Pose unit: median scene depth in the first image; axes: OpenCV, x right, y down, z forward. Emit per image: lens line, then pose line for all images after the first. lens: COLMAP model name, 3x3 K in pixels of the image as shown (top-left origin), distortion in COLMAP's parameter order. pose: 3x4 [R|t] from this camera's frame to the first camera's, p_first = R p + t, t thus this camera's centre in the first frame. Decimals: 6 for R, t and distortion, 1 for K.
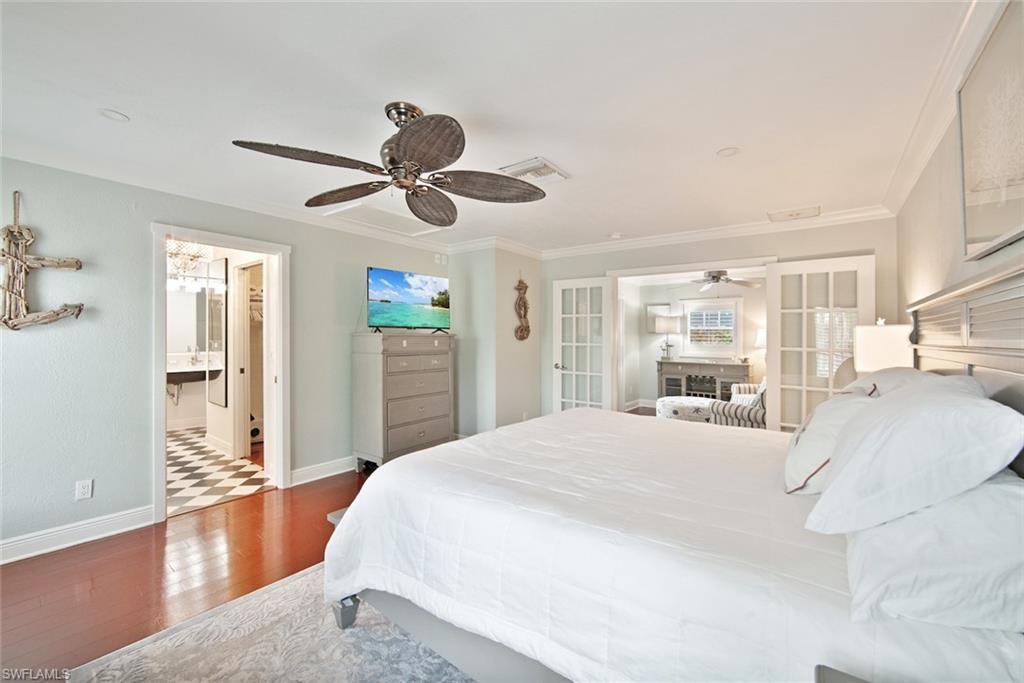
lens RADIAL K [[411.7, 0, 520.3], [0, 411.7, 332.1], [0, 0, 1]] dist [-0.000786, 0.000527]
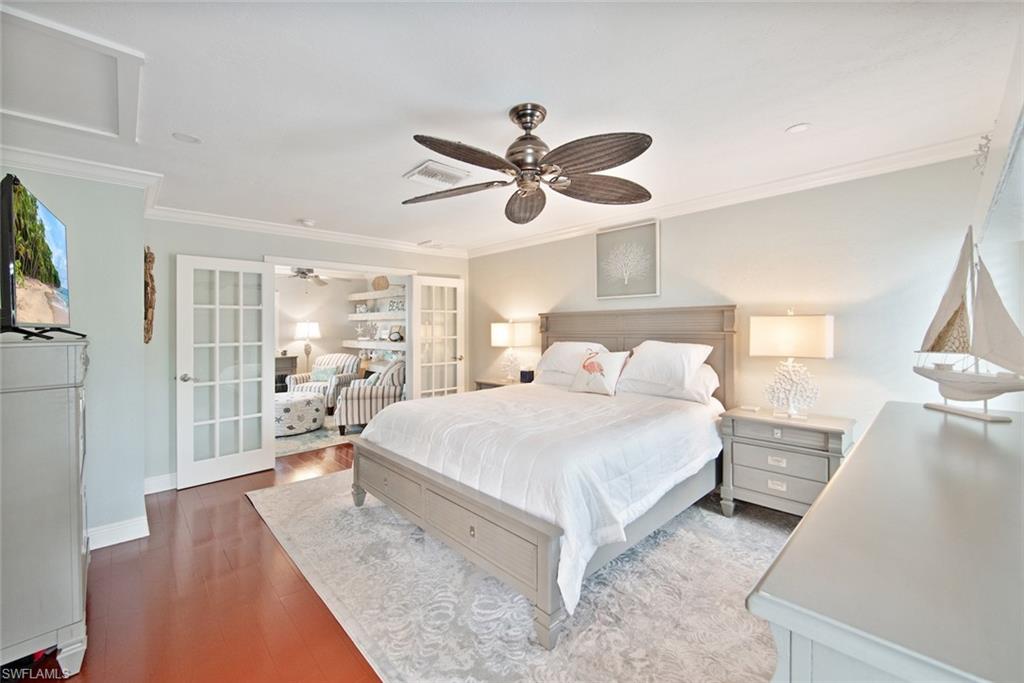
lens RADIAL K [[394.2, 0, 508.9], [0, 394.2, 333.2], [0, 0, 1]] dist [-0.000687, 0.000143]
pose [[0.174021, -0.031334, 0.984243, -0.347725], [0.011614, 0.999489, 0.029766, -0.005476], [-0.984673, 0.006251, 0.174296, 0.258910]]
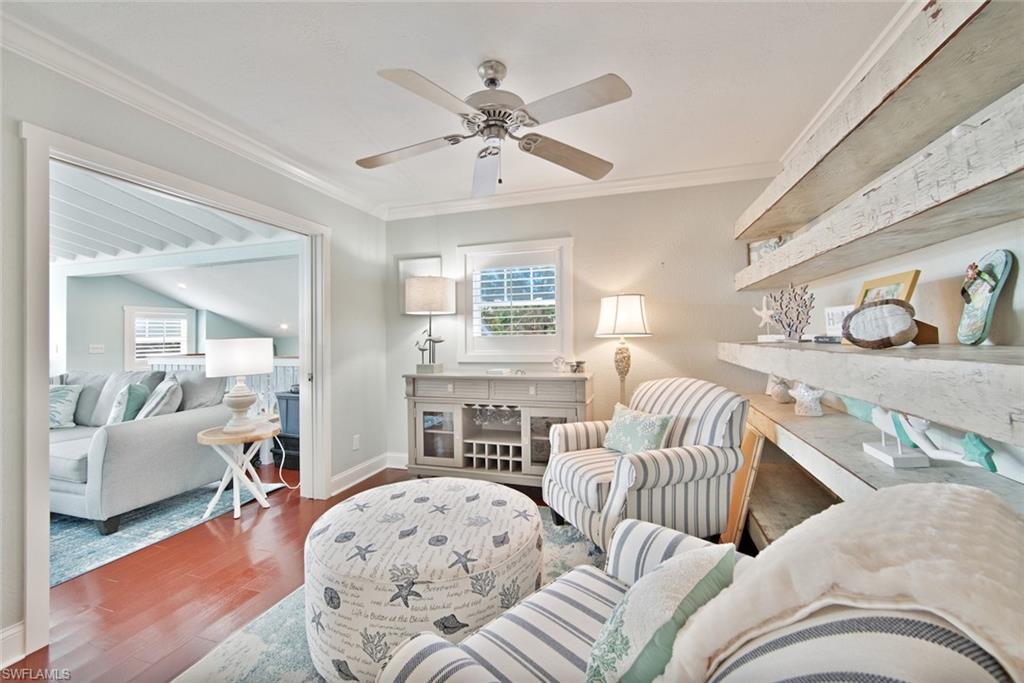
lens RADIAL K [[411.7, 0, 520.3], [0, 411.7, 332.1], [0, 0, 1]] dist [-0.000786, 0.000527]
pose [[0.938121, -0.012710, 0.346074, 0.318447], [0.015212, 0.999874, -0.004516, 0.029439], [-0.345974, 0.009501, 0.938196, 0.574646]]
